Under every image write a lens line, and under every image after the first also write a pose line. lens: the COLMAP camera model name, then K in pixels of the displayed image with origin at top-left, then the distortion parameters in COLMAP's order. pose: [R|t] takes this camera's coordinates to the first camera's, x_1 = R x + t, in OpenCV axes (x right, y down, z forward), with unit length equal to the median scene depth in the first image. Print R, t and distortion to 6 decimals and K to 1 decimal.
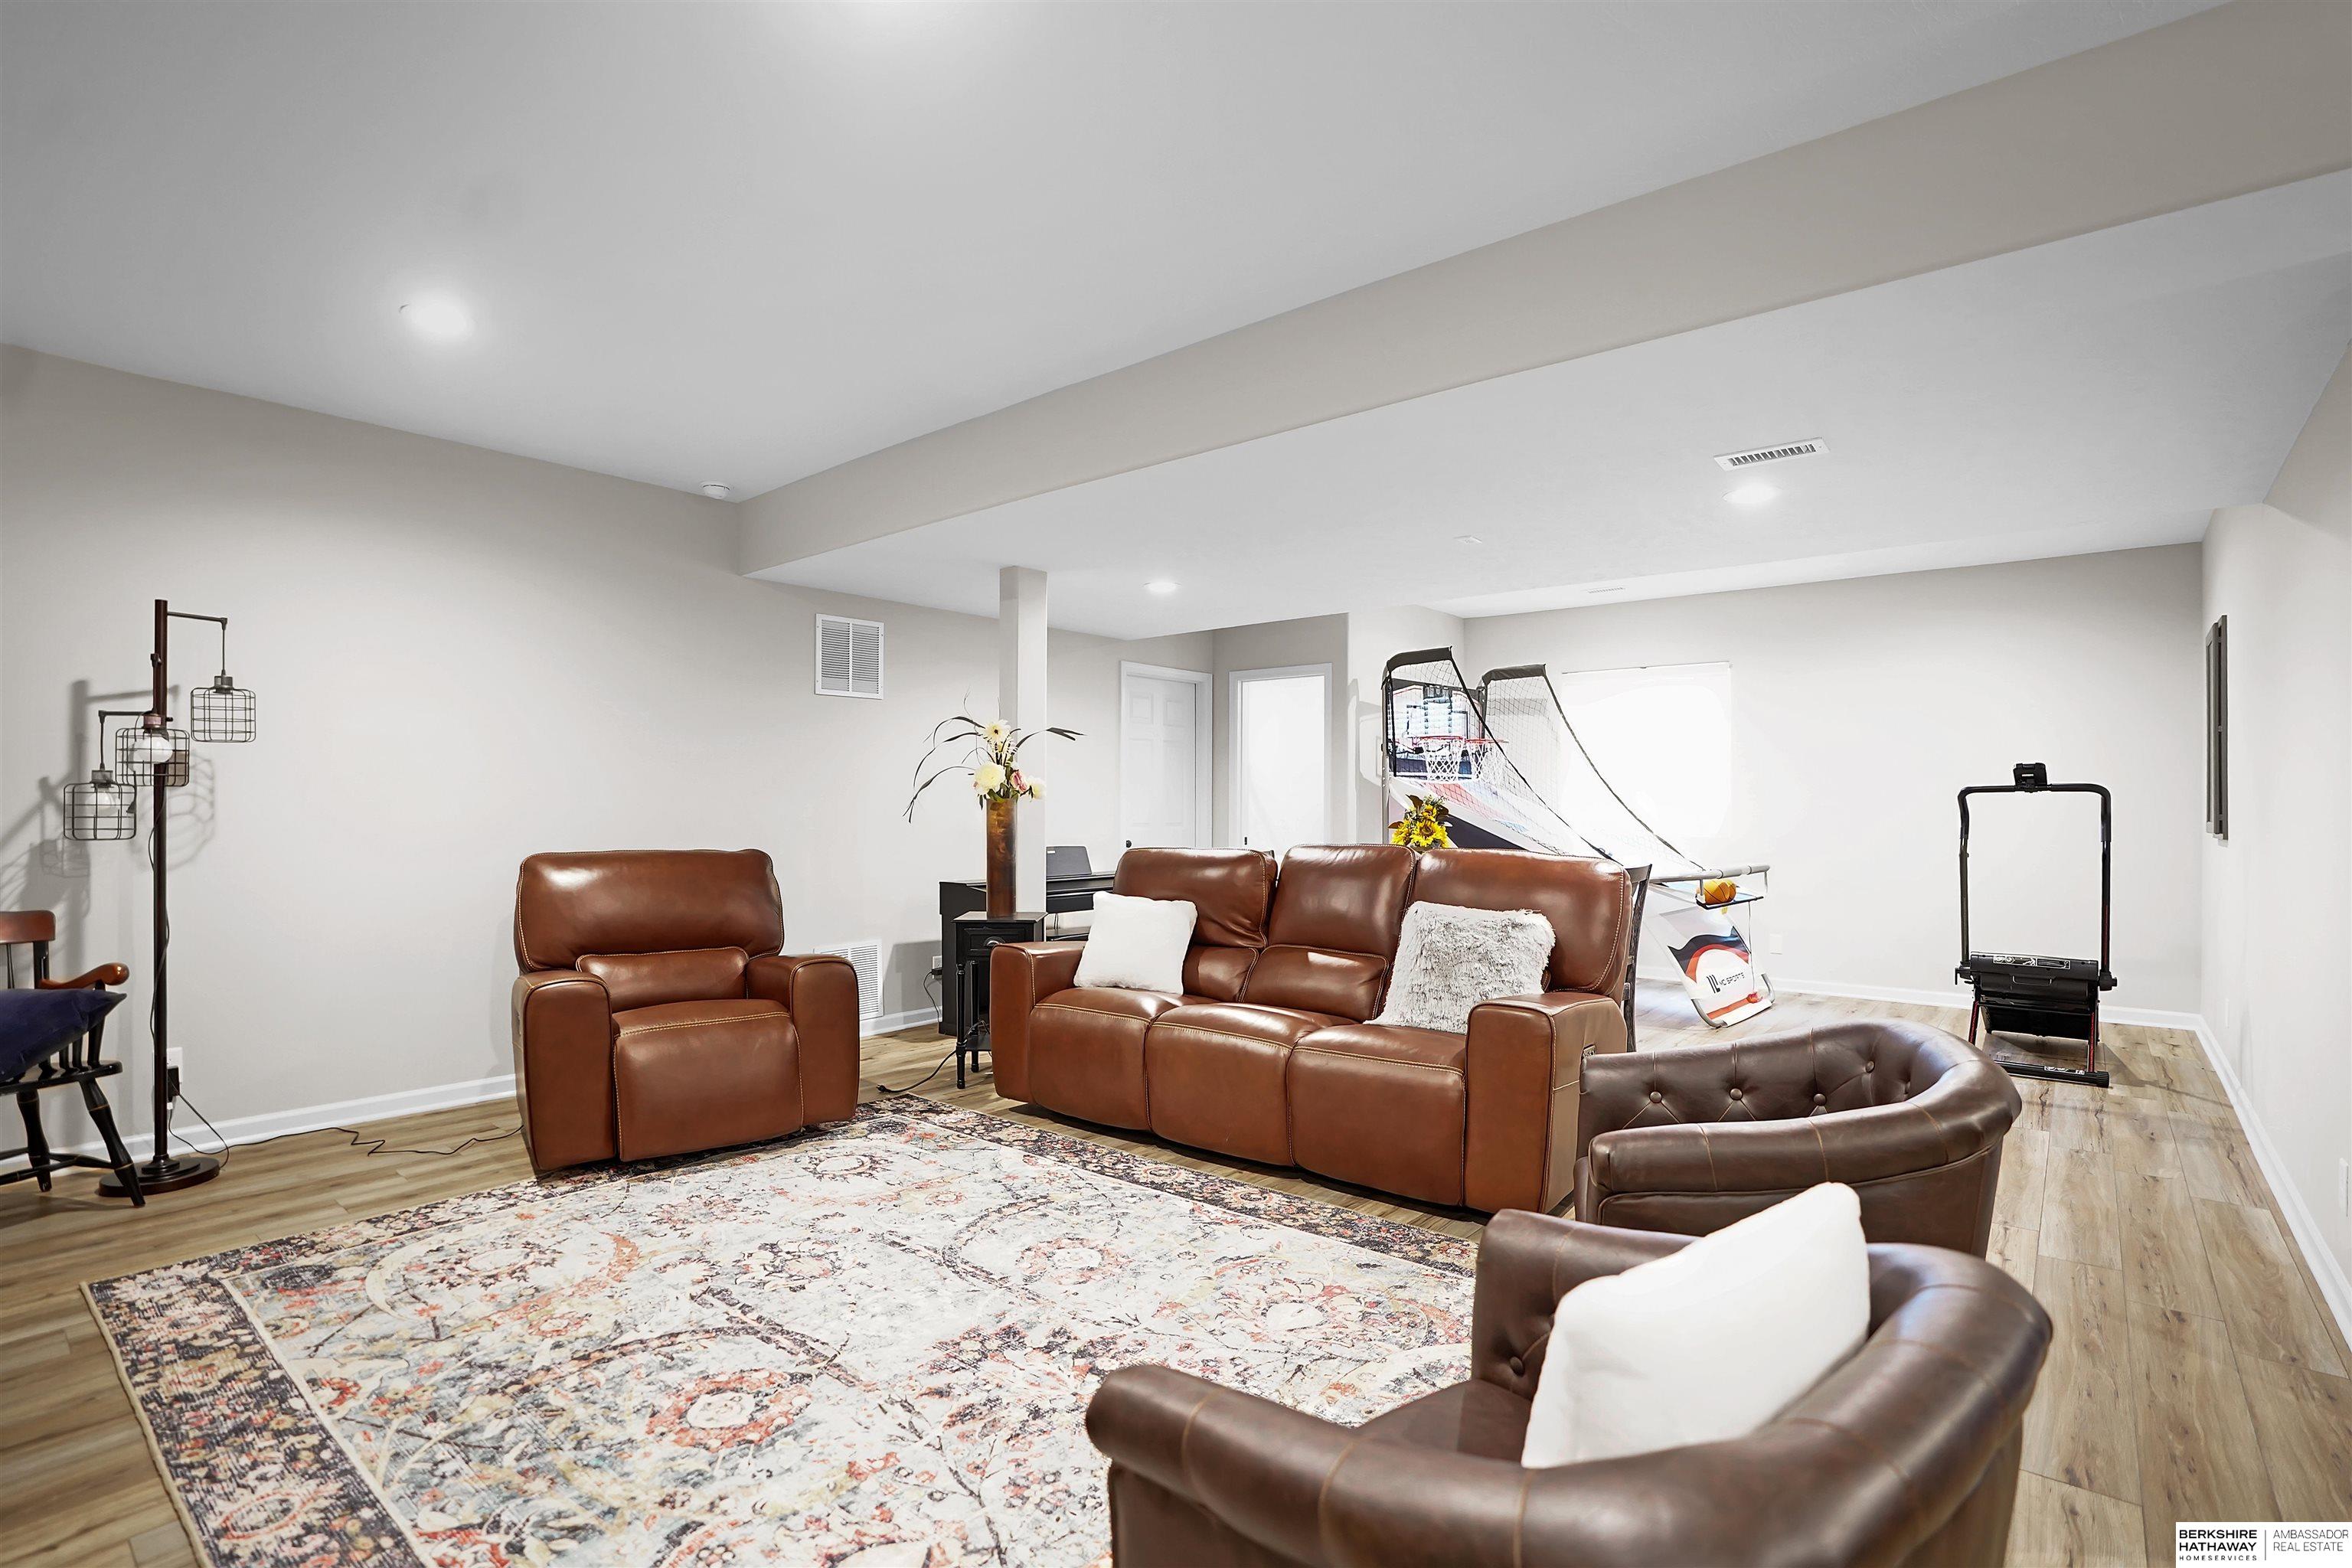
lens RADIAL K [[1091.2, 0, 1185.4], [0, 1091.2, 794.2], [0, 0, 1]] dist [-0.071085, 0.036453]
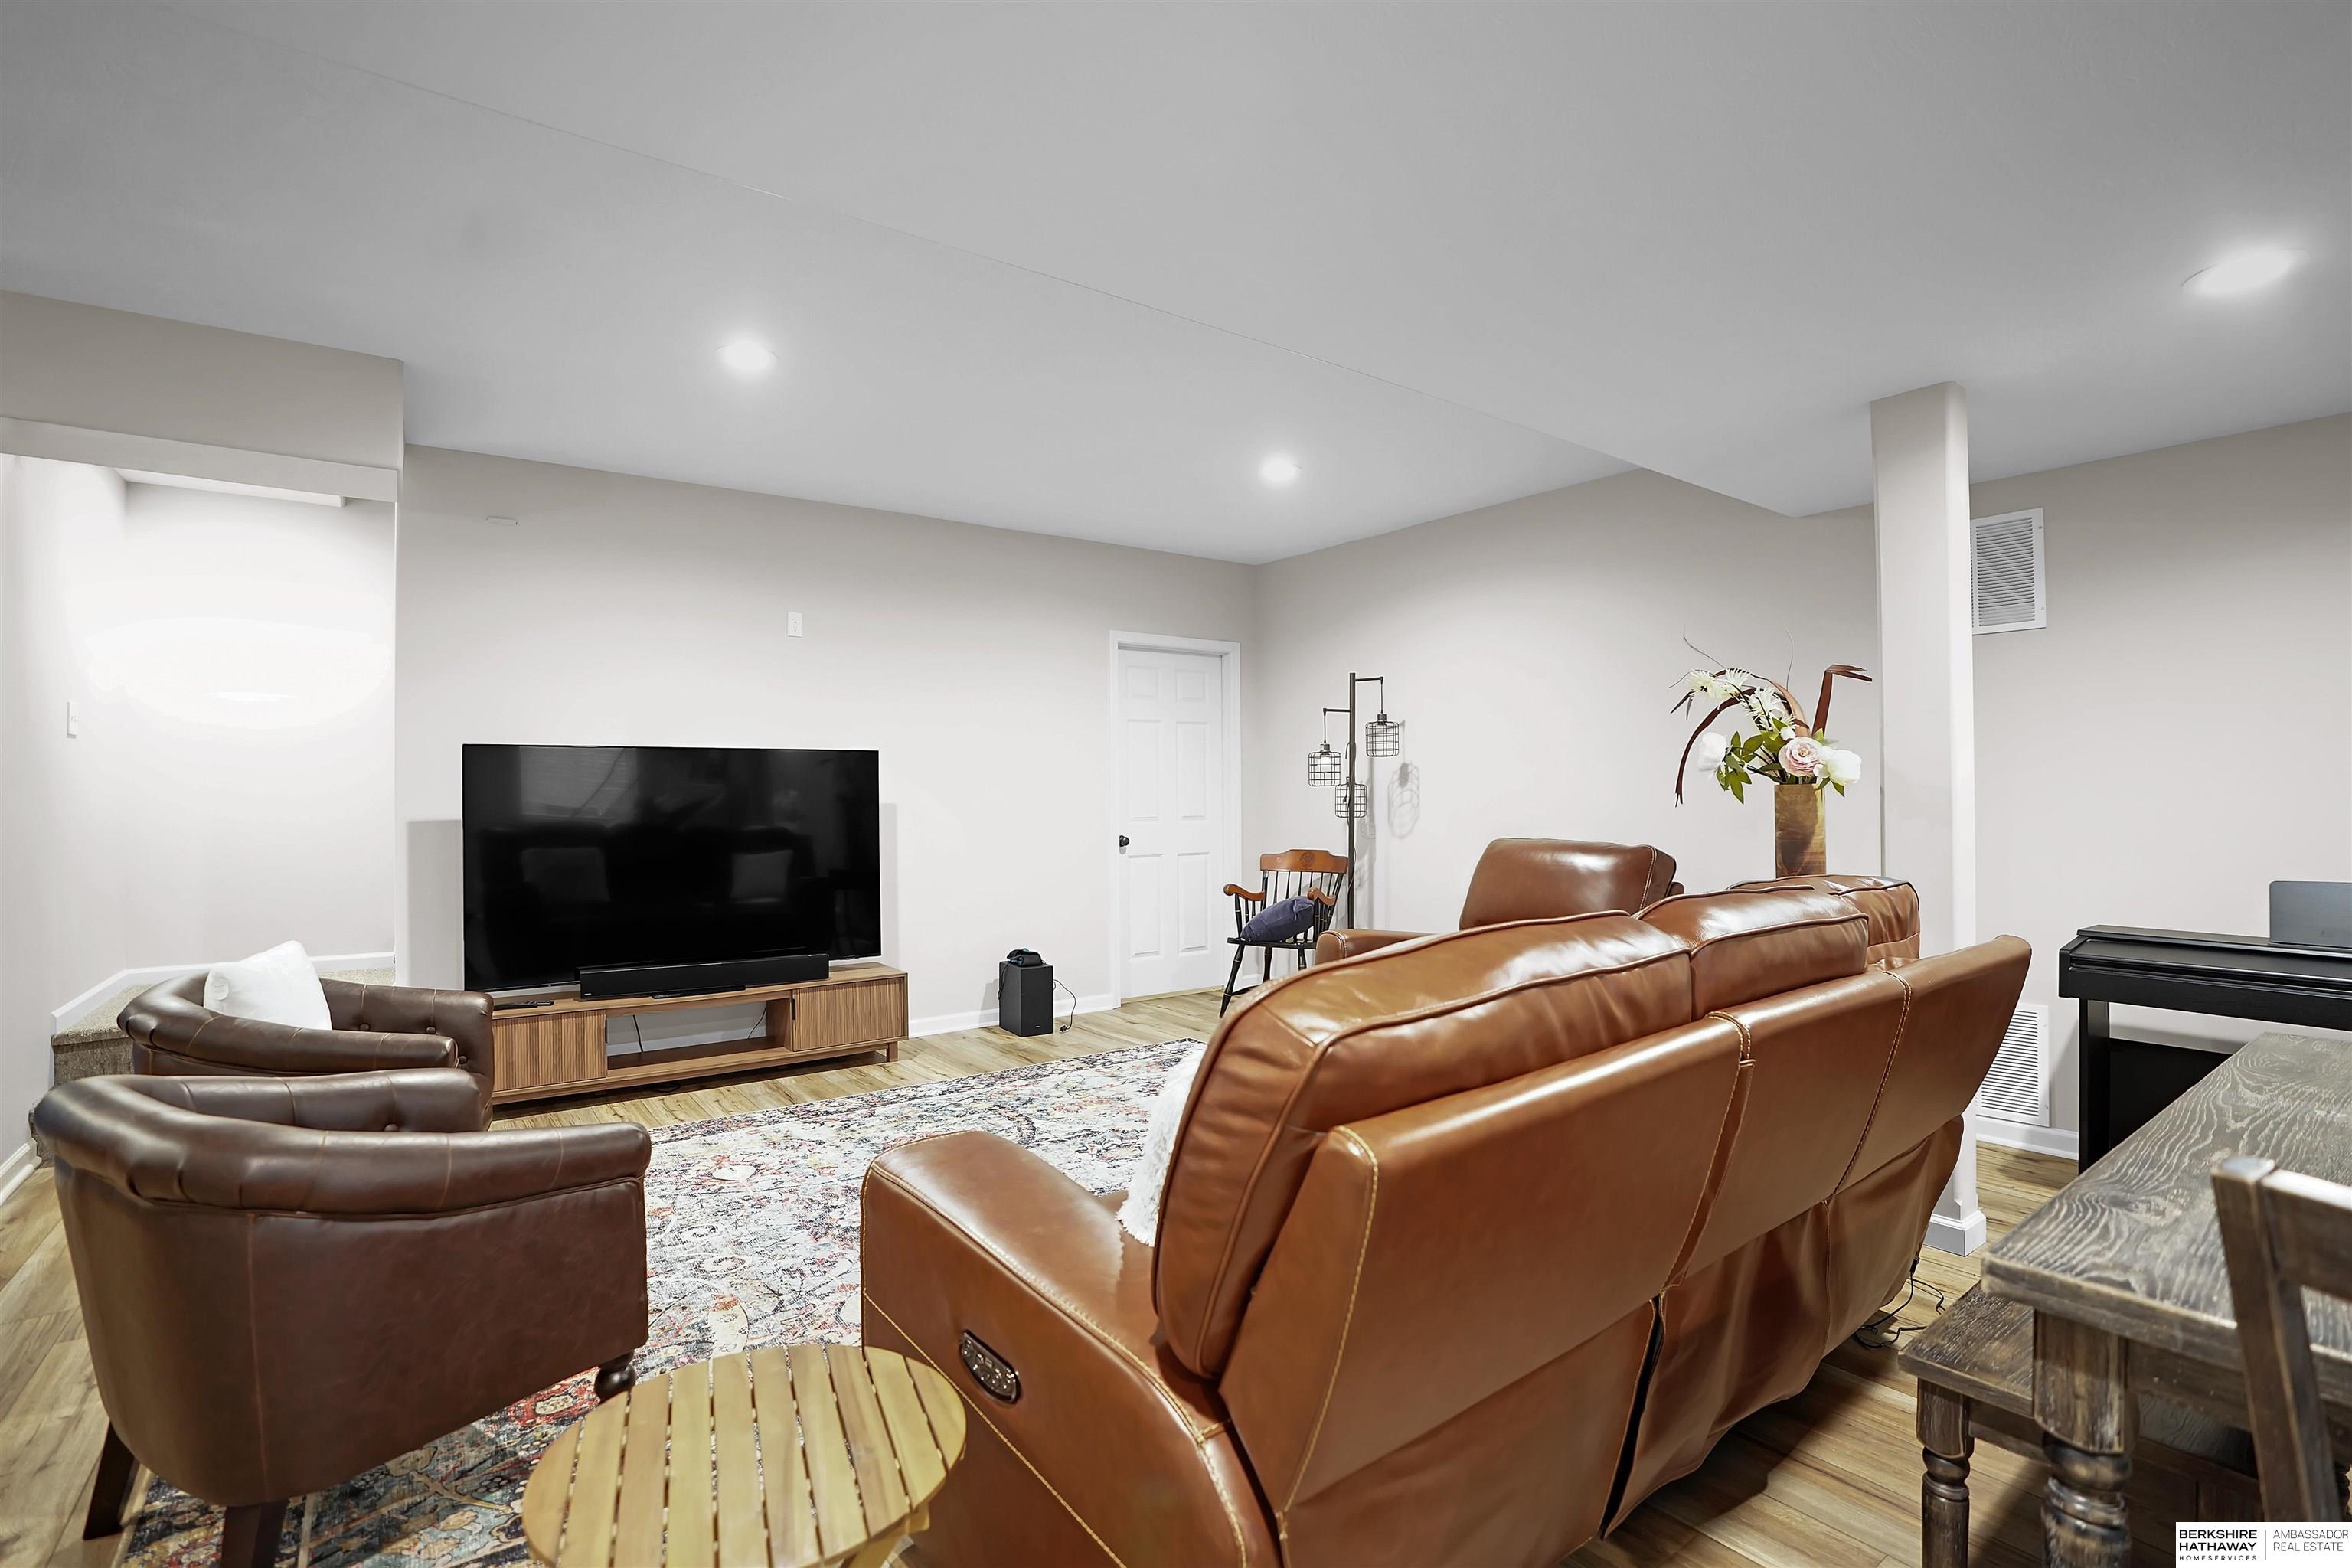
lens RADIAL K [[1091.2, 0, 1185.4], [0, 1091.2, 794.2], [0, 0, 1]] dist [-0.071085, 0.036453]
pose [[-0.232180, -0.005091, -0.972659, 1.113818], [0.020007, 0.999750, -0.010008, 0.025330], [0.972467, -0.021783, -0.232020, 1.698596]]
